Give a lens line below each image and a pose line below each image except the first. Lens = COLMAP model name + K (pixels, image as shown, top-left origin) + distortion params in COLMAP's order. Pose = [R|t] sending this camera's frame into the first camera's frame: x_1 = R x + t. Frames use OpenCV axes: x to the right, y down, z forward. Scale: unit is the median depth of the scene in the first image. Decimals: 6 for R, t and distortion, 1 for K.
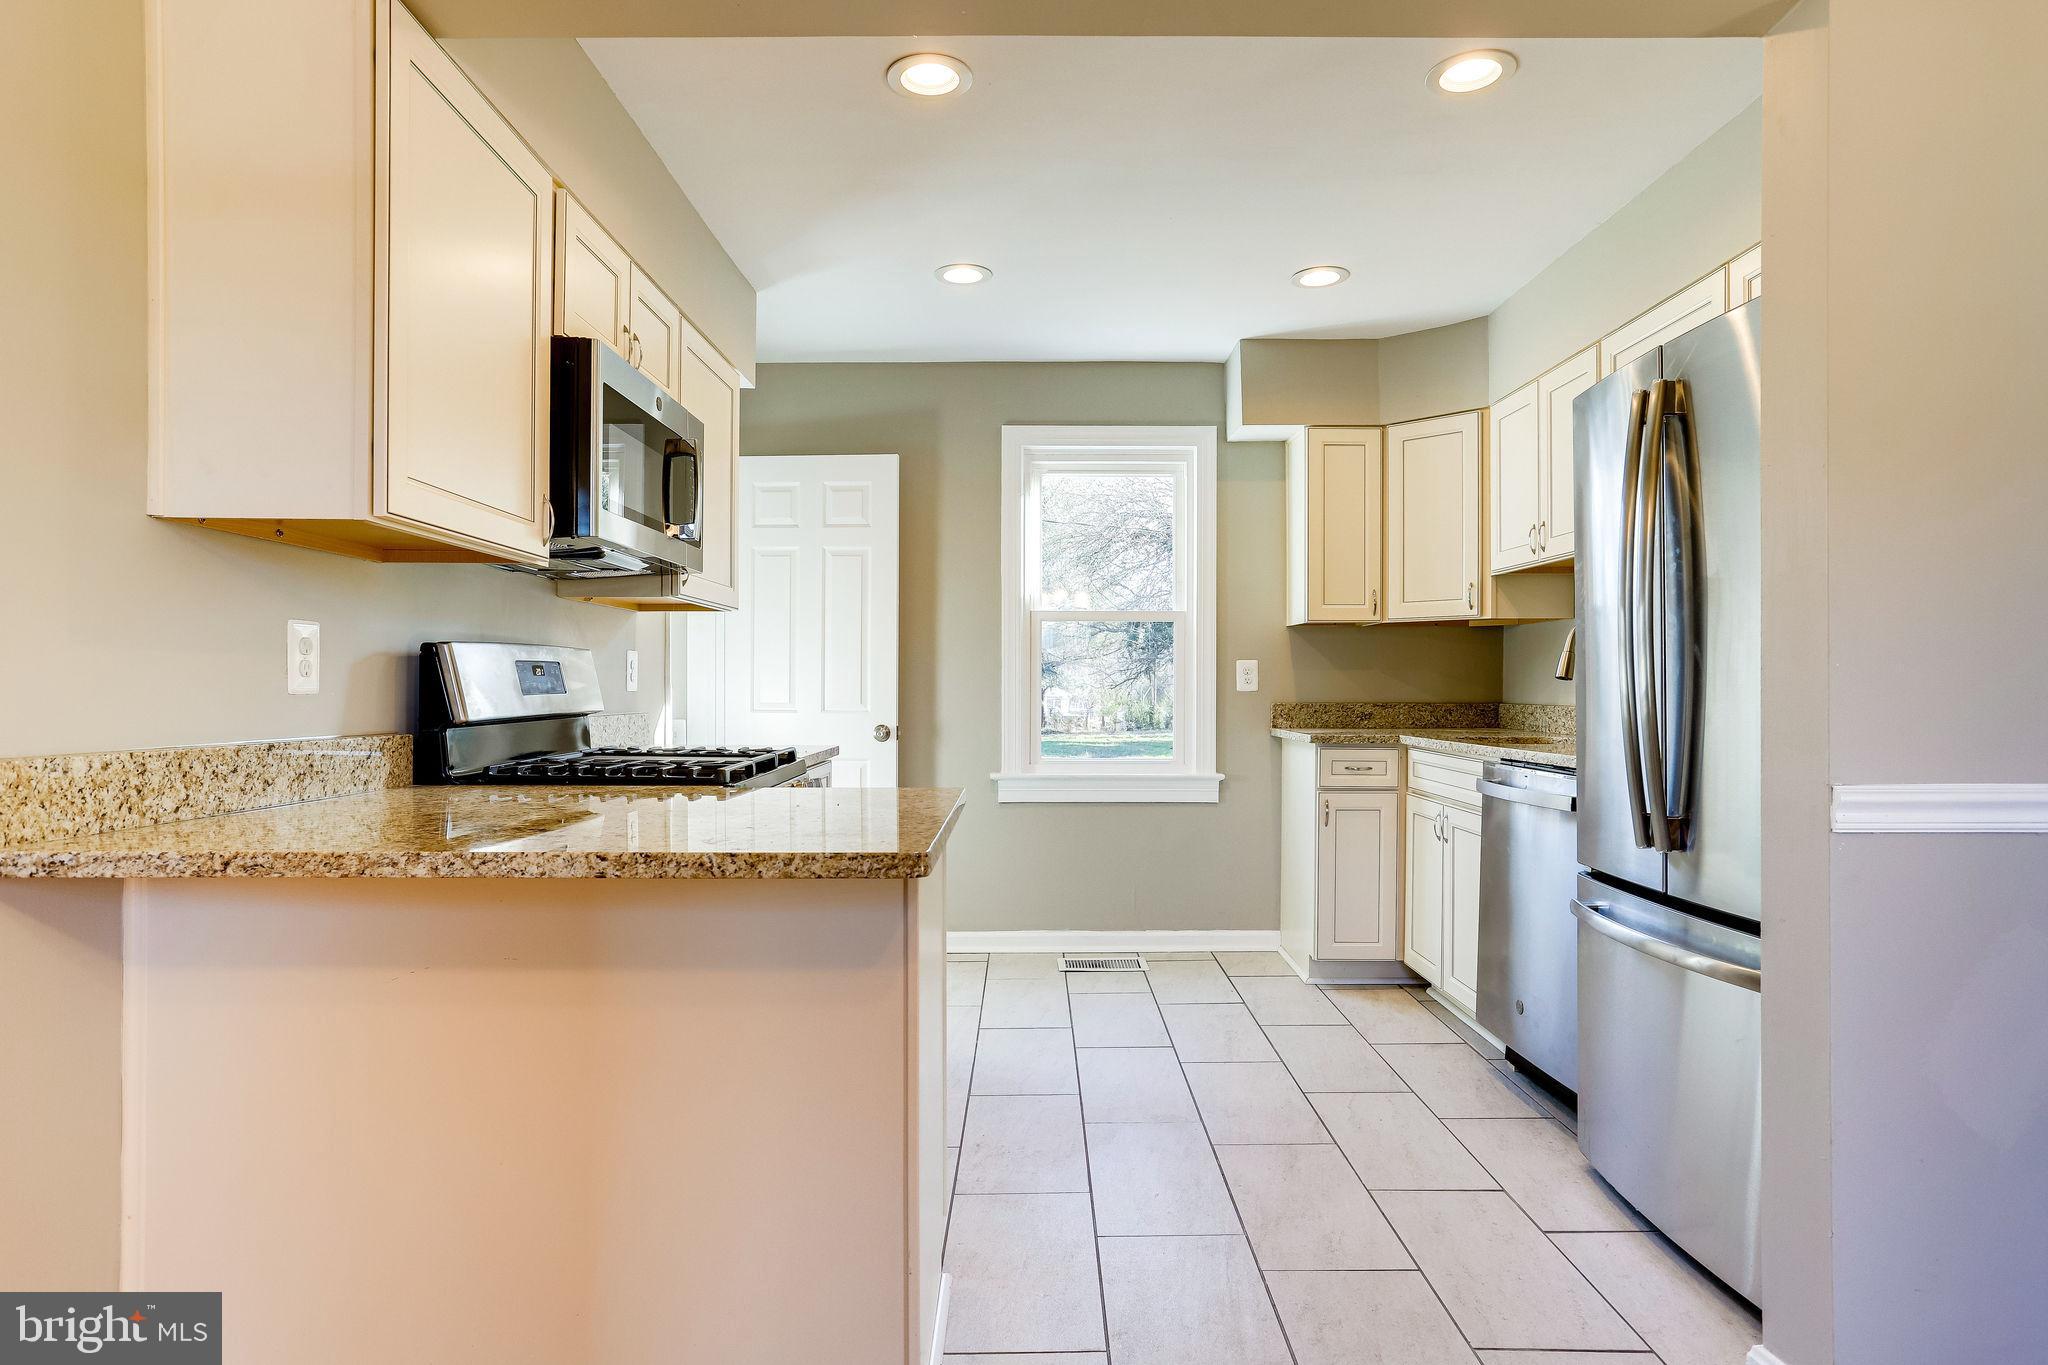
lens RADIAL K [[1166.1, 0, 1055.7], [0, 1166.1, 690.7], [0, 0, 1]] dist [-0.027591, 0.010758]
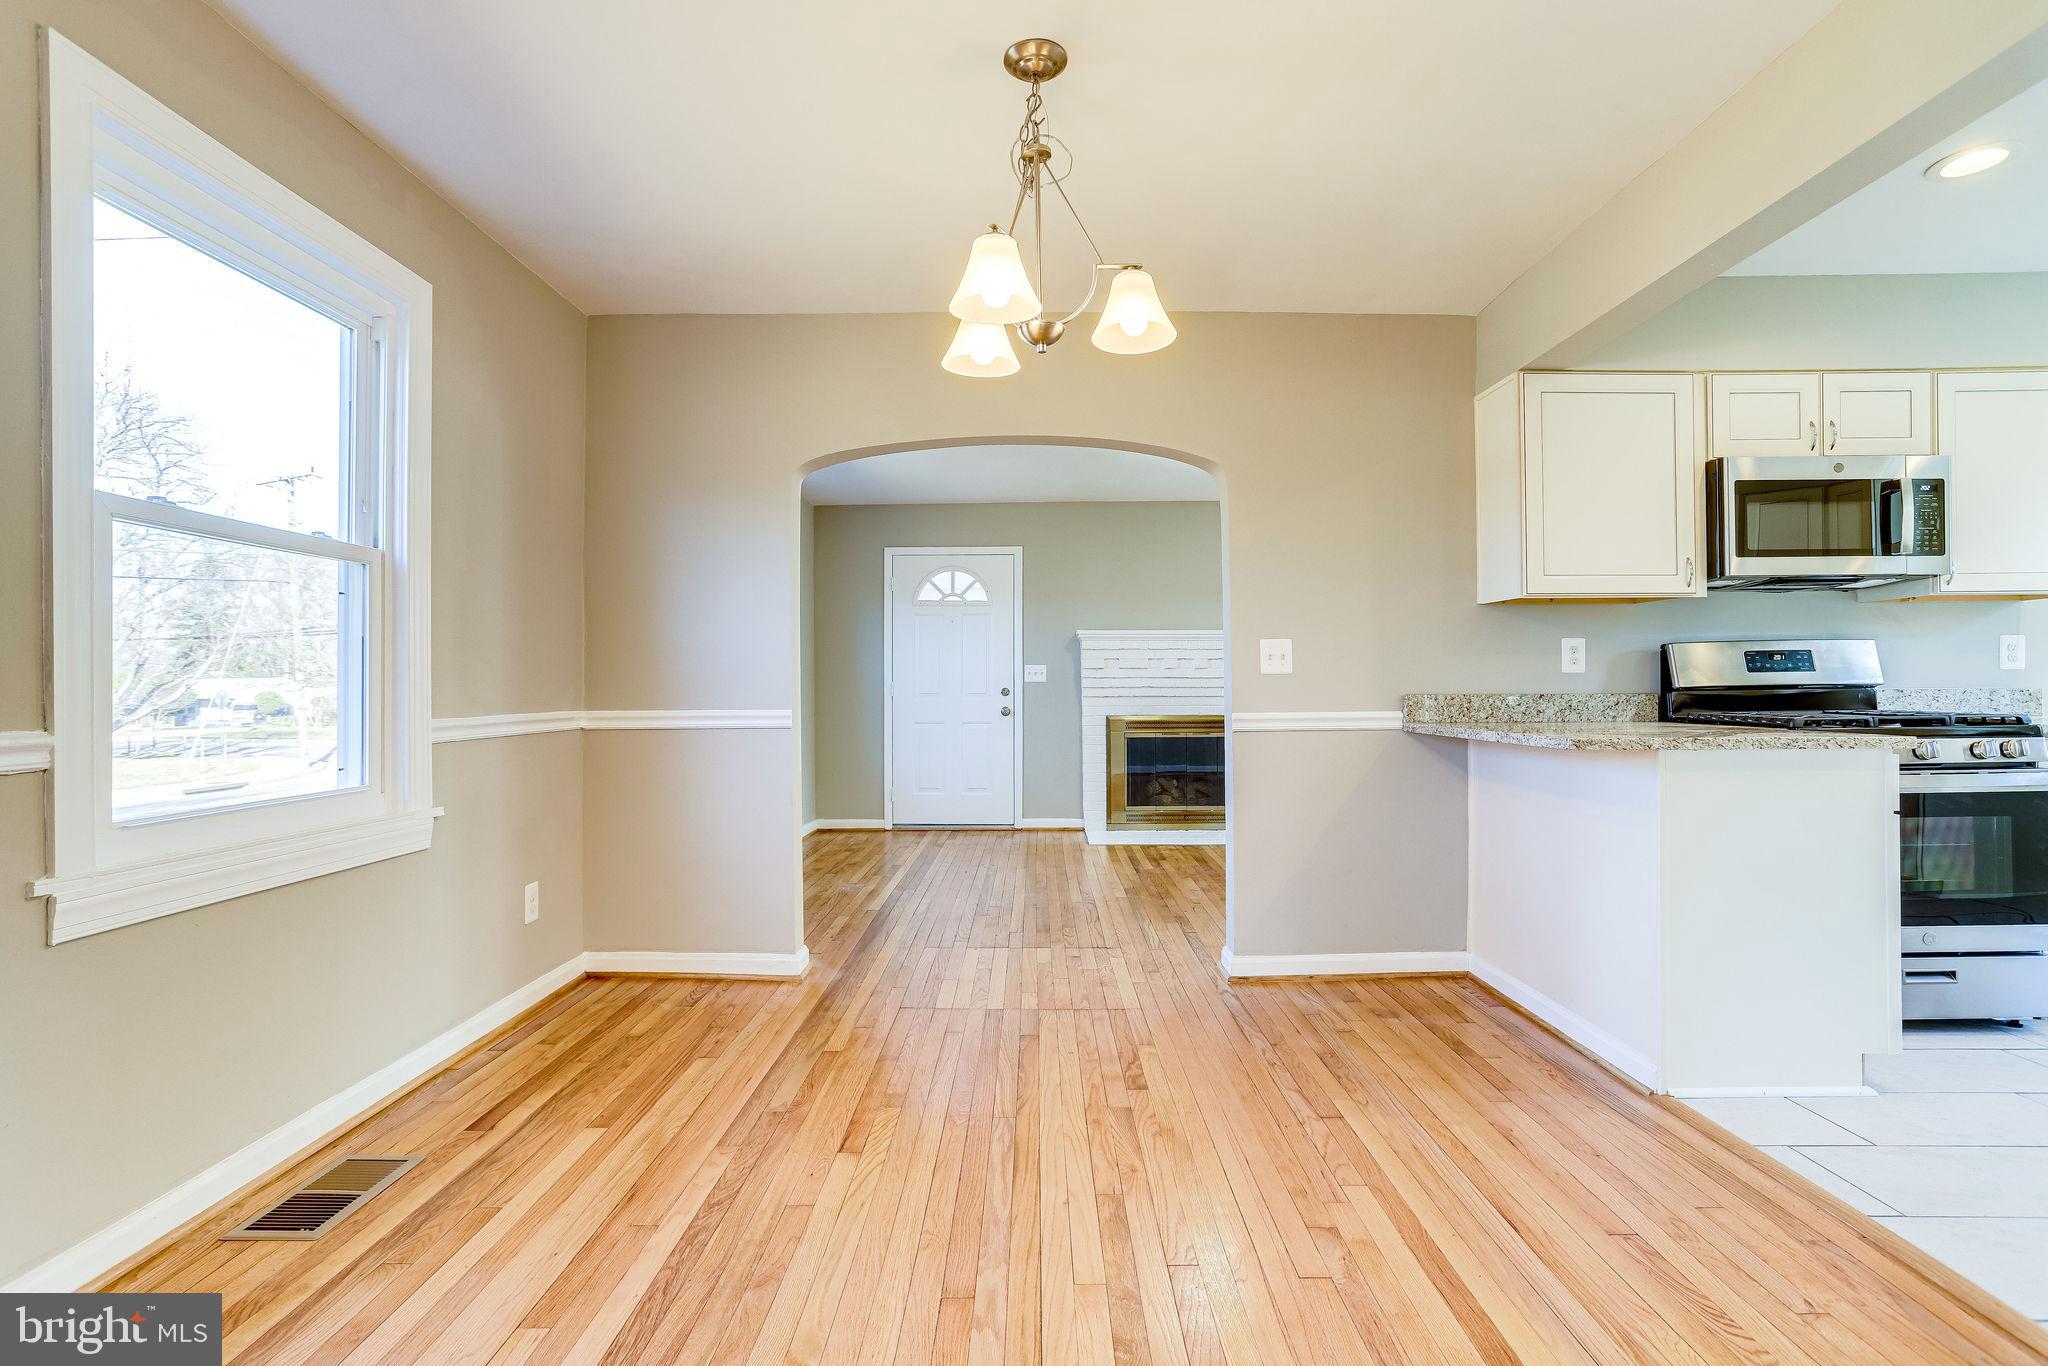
lens RADIAL K [[1003.0, 0, 1018.8], [0, 1003.0, 673.2], [0, 0, 1]] dist [-0.046564, 0.025576]
pose [[-0.014237, -0.015526, -0.999778, 0.769420], [0.004794, 0.999867, -0.015595, 0.018048], [0.999887, -0.005015, -0.014161, -0.000393]]
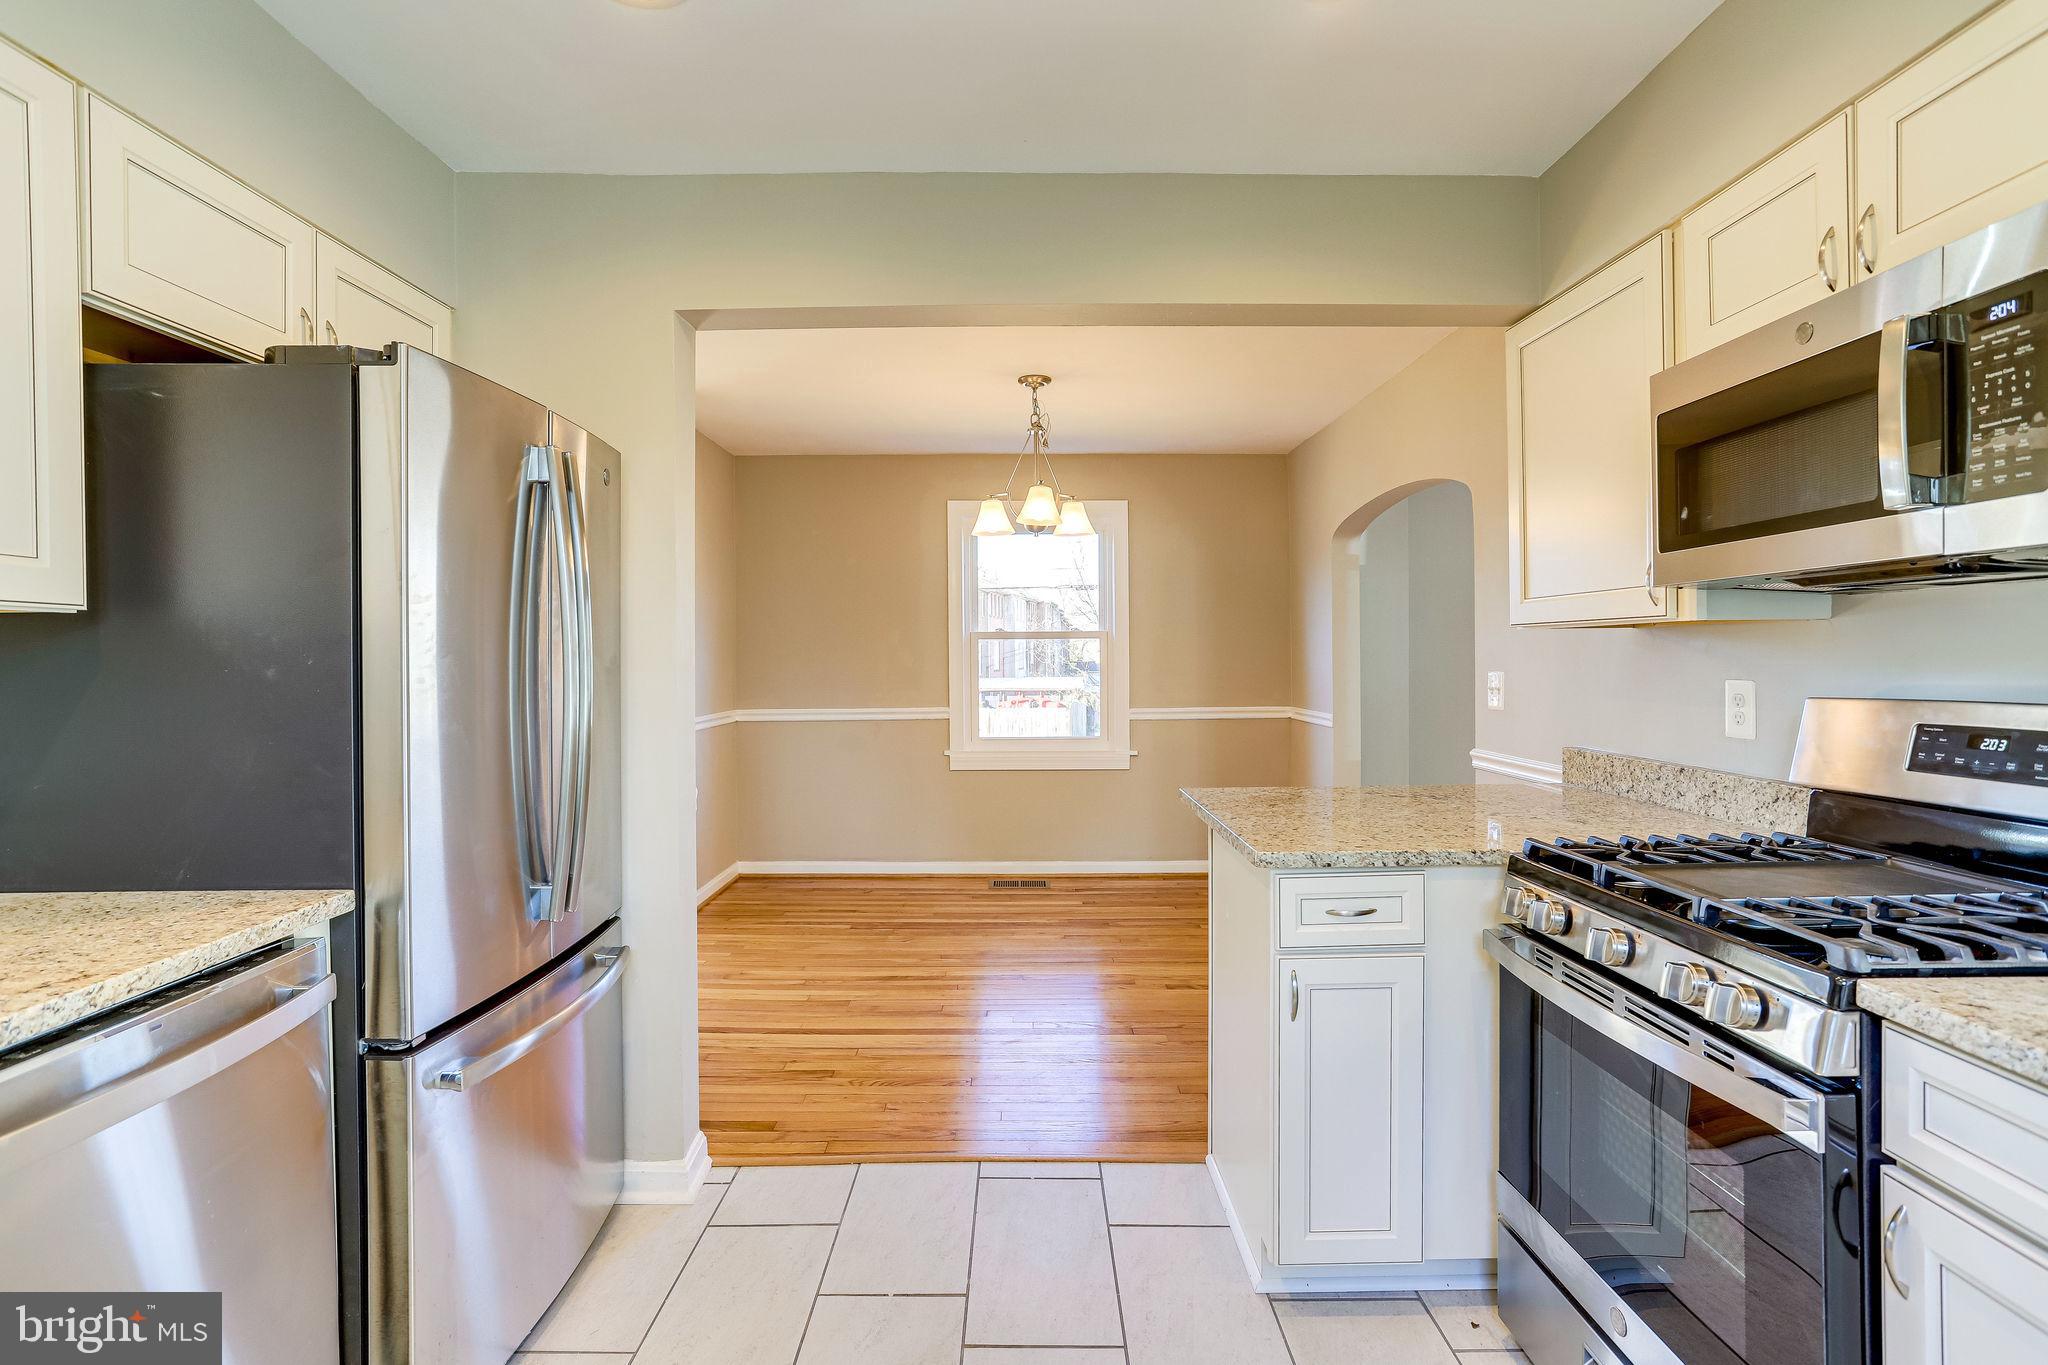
lens RADIAL K [[1003.0, 0, 1025.3], [0, 1003.0, 662.1], [0, 0, 1]] dist [-0.046564, 0.025576]
pose [[-0.999984, 0.005269, 0.002231, 0.086336], [0.005287, 0.999954, 0.008042, -0.060468], [-0.002188, 0.008054, -0.999965, 1.343888]]
